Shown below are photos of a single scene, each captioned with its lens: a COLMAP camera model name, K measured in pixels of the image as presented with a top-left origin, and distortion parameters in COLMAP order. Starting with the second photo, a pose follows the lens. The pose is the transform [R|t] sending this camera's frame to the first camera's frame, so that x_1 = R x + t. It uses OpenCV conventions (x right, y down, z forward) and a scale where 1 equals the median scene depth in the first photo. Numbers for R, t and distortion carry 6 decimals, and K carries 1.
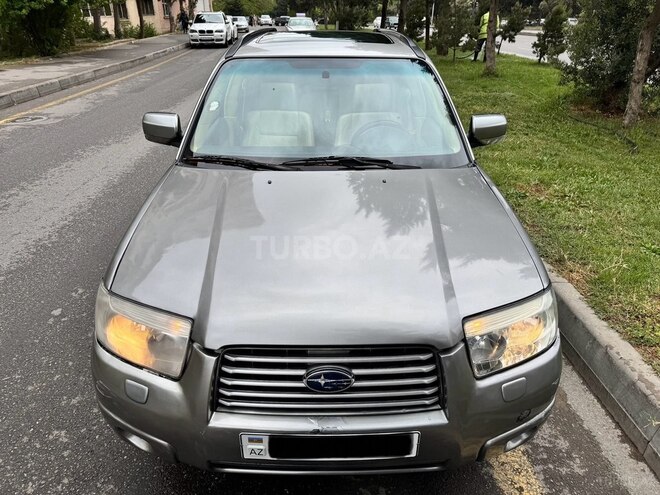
lens RADIAL K [[467.2, 0, 328.7], [0, 467.2, 245.9], [0, 0, 1]] dist [0.007810, -0.005984]
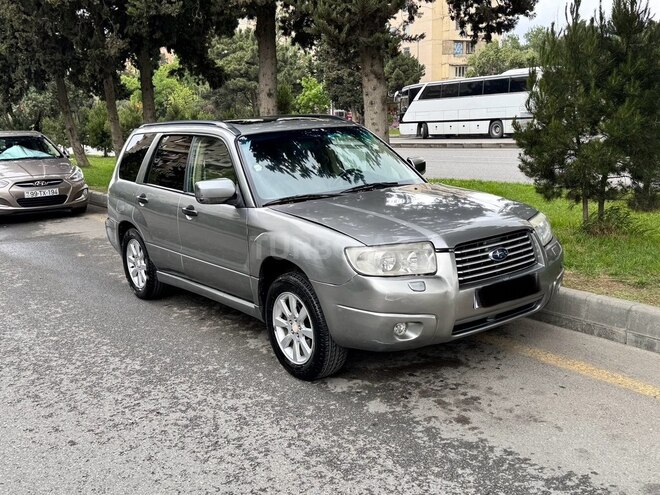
lens RADIAL K [[682.2, 0, 330.0], [0, 682.2, 247.5], [0, 0, 1]] dist [0.147251, -0.003605]
pose [[0.811763, -0.160494, 0.561501, -1.828856], [0.310072, 0.933222, -0.181528, 0.473531], [-0.494871, 0.321463, 0.807319, -0.821897]]
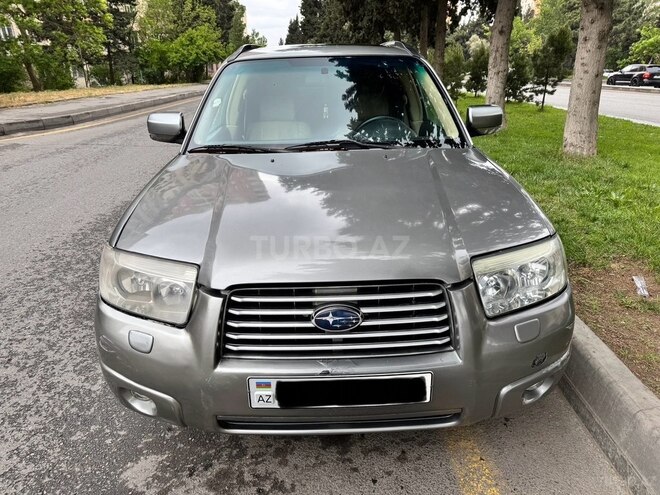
lens RADIAL K [[467.2, 0, 328.7], [0, 467.2, 245.9], [0, 0, 1]] dist [0.007810, -0.005984]
pose [[0.999650, -0.026431, -0.001342, -0.010782], [0.026169, 0.994761, -0.098825, 0.193939], [0.003947, 0.098755, 0.995104, 0.009983]]
